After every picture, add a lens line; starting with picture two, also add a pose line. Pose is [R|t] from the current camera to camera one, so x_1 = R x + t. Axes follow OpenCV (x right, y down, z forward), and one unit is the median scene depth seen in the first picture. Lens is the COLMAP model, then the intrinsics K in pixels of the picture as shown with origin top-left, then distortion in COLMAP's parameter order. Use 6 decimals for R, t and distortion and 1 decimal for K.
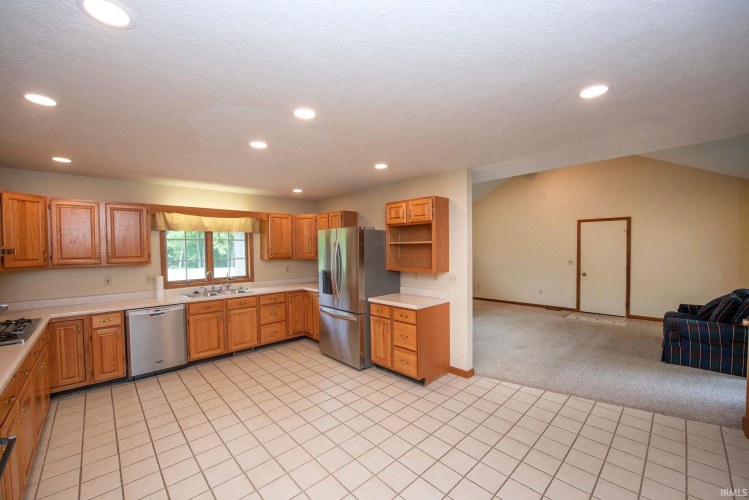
lens RADIAL K [[295.5, 0, 375.3], [0, 295.5, 252.9], [0, 0, 1]] dist [0.003206, -0.000418]
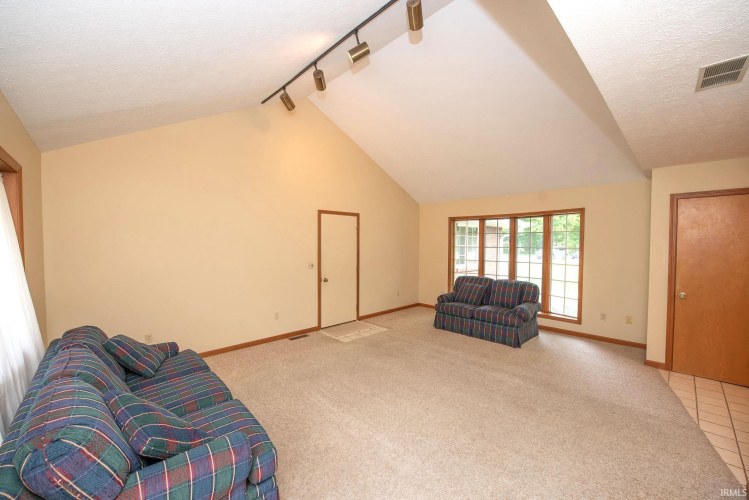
lens RADIAL K [[295.5, 0, 375.3], [0, 295.5, 251.4], [0, 0, 1]] dist [0.003206, -0.000418]
pose [[-0.002665, -0.012879, 0.999914, -0.077984], [0.016710, 0.999777, 0.012922, -0.011224], [-0.999857, 0.016743, -0.002449, 0.860106]]
